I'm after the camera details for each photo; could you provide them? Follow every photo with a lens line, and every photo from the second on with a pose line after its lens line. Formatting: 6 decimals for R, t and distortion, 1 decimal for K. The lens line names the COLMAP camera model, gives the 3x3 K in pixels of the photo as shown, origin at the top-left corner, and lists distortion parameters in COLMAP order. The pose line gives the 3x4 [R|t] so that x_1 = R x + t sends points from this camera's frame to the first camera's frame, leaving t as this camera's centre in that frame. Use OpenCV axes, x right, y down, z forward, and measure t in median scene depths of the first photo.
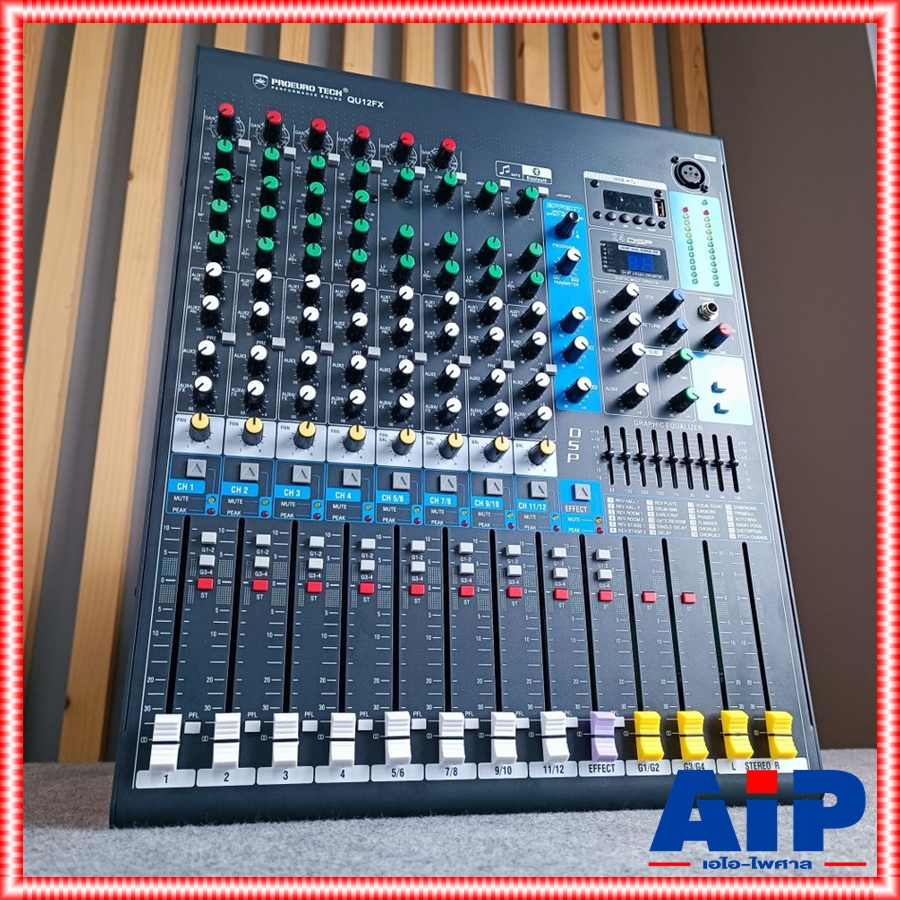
lens RADIAL K [[838.0, 0, 450.0], [0, 838.0, 450.0], [0, 0, 1]] dist [0.036611, -0.068699]
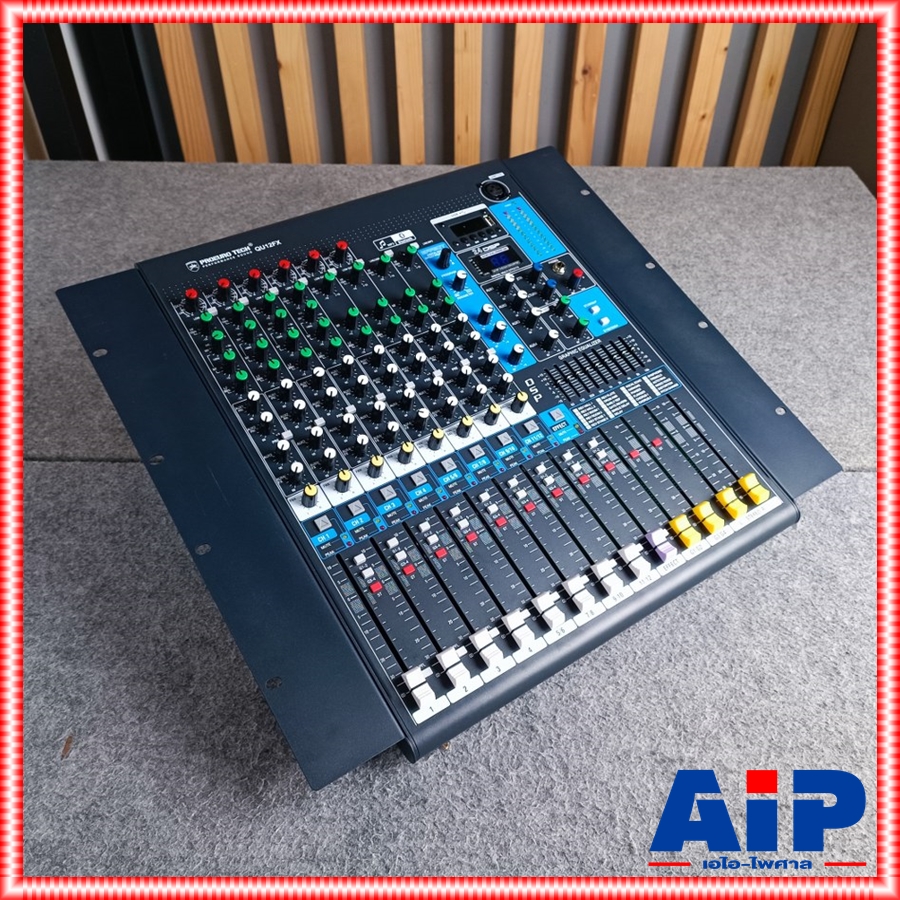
lens RADIAL K [[838.0, 0, 450.0], [0, 838.0, 450.0], [0, 0, 1]] dist [0.036611, -0.068699]
pose [[0.856767, -0.481366, 0.185032, -0.262813], [0.493933, 0.869109, -0.026081, 0.045955], [-0.148258, 0.113739, 0.982386, -0.322899]]
